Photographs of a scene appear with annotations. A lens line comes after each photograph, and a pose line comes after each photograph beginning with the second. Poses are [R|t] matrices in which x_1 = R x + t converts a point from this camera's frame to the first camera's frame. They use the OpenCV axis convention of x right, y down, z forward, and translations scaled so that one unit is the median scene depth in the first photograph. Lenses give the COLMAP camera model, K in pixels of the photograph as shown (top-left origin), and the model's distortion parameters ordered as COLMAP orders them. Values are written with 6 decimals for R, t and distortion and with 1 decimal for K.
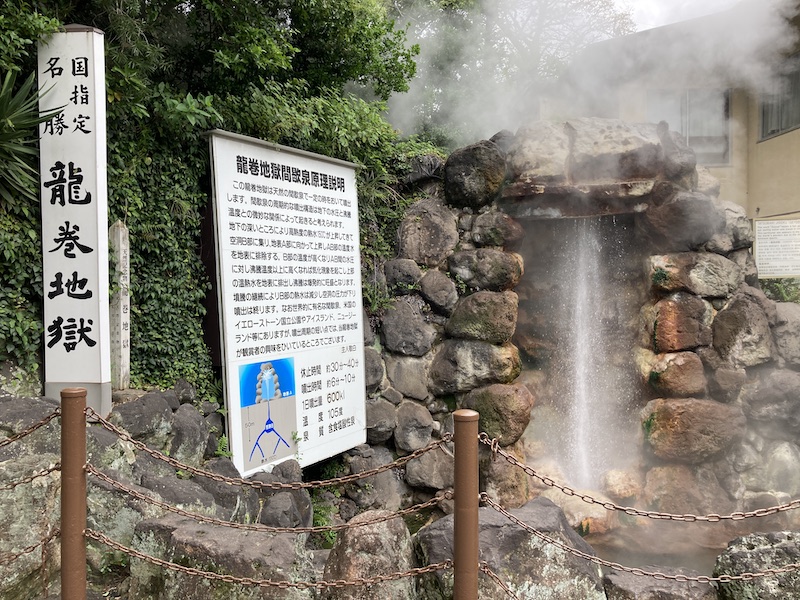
lens RADIAL K [[652.1, 0, 410.9], [0, 652.1, 296.6], [0, 0, 1]] dist [0.139326, -0.193817]
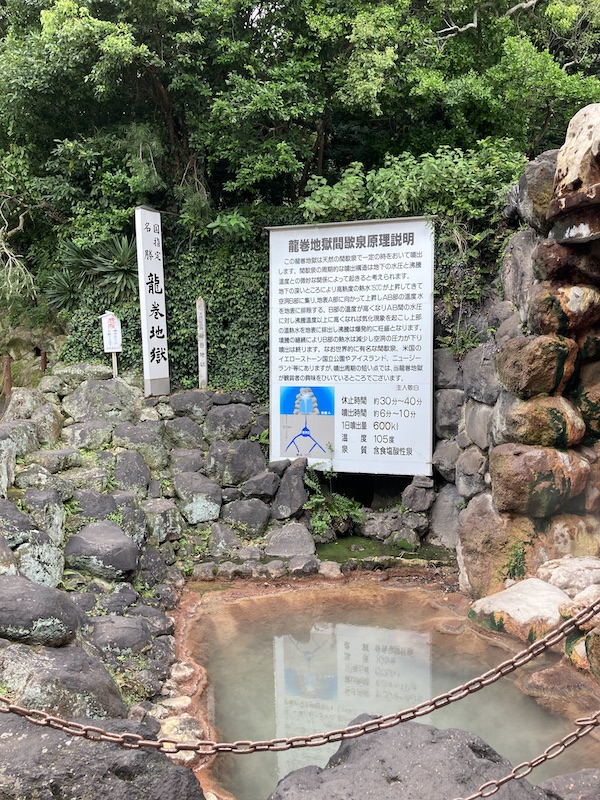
lens RADIAL K [[652.1, 0, 300.0], [0, 652.1, 400.0], [0, 0, 1]] dist [0.139326, -0.193817]
pose [[0.256201, 0.094587, -0.961985, 1.006221], [-0.010347, 0.995412, 0.095118, -0.004187], [0.966568, -0.014415, 0.256004, 0.570614]]
